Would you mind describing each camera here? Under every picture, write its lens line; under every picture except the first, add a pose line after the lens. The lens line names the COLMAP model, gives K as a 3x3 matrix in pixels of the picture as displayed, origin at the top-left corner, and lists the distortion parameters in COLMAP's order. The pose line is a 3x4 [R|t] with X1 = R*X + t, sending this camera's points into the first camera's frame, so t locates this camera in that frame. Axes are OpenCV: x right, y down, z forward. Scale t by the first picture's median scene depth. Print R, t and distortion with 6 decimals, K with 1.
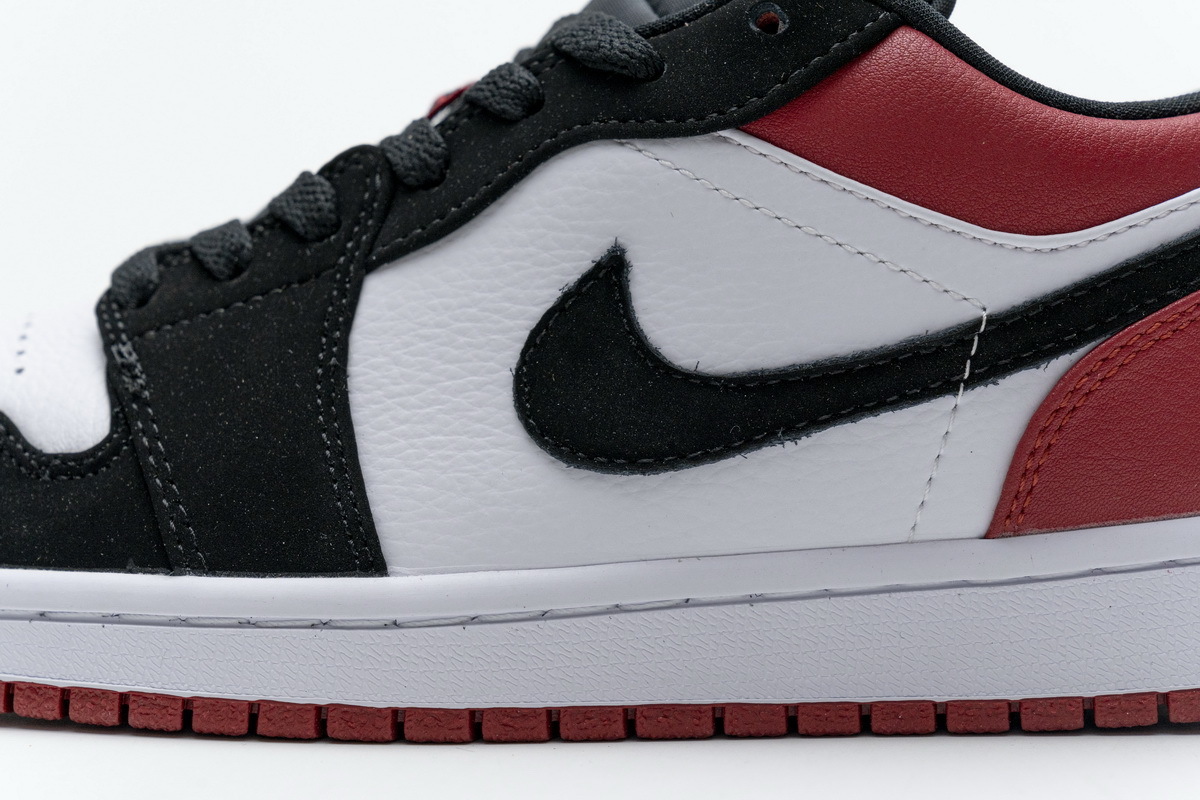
lens RADIAL K [[2250.4, 0, 601.8], [0, 2250.4, 399.4], [0, 0, 1]] dist [0.024042, 0.000000]
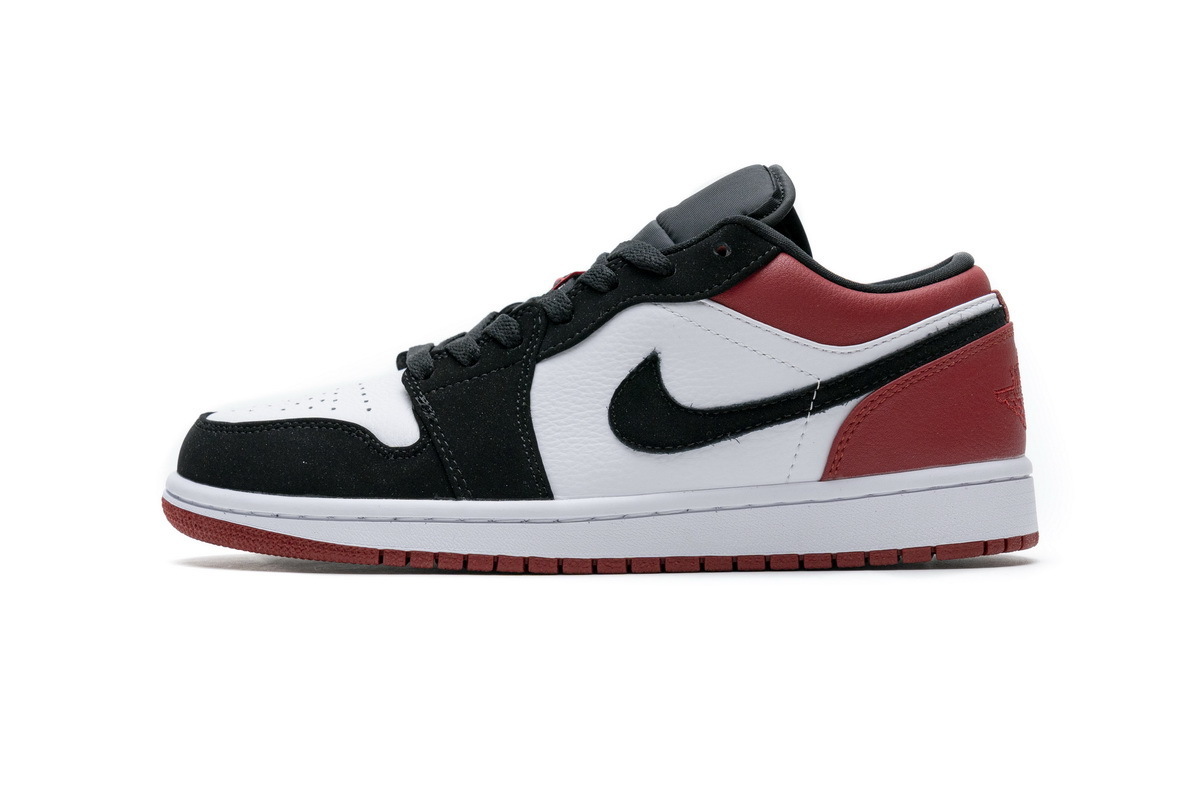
lens RADIAL K [[2316.1, 0, 597.8], [0, 2316.1, 401.4], [0, 0, 1]] dist [-0.037973, 0.000000]
pose [[0.999112, -0.005797, 0.041731, -0.145893], [0.006540, 0.999822, -0.017679, 0.021576], [-0.041621, 0.017937, 0.998972, -1.287641]]
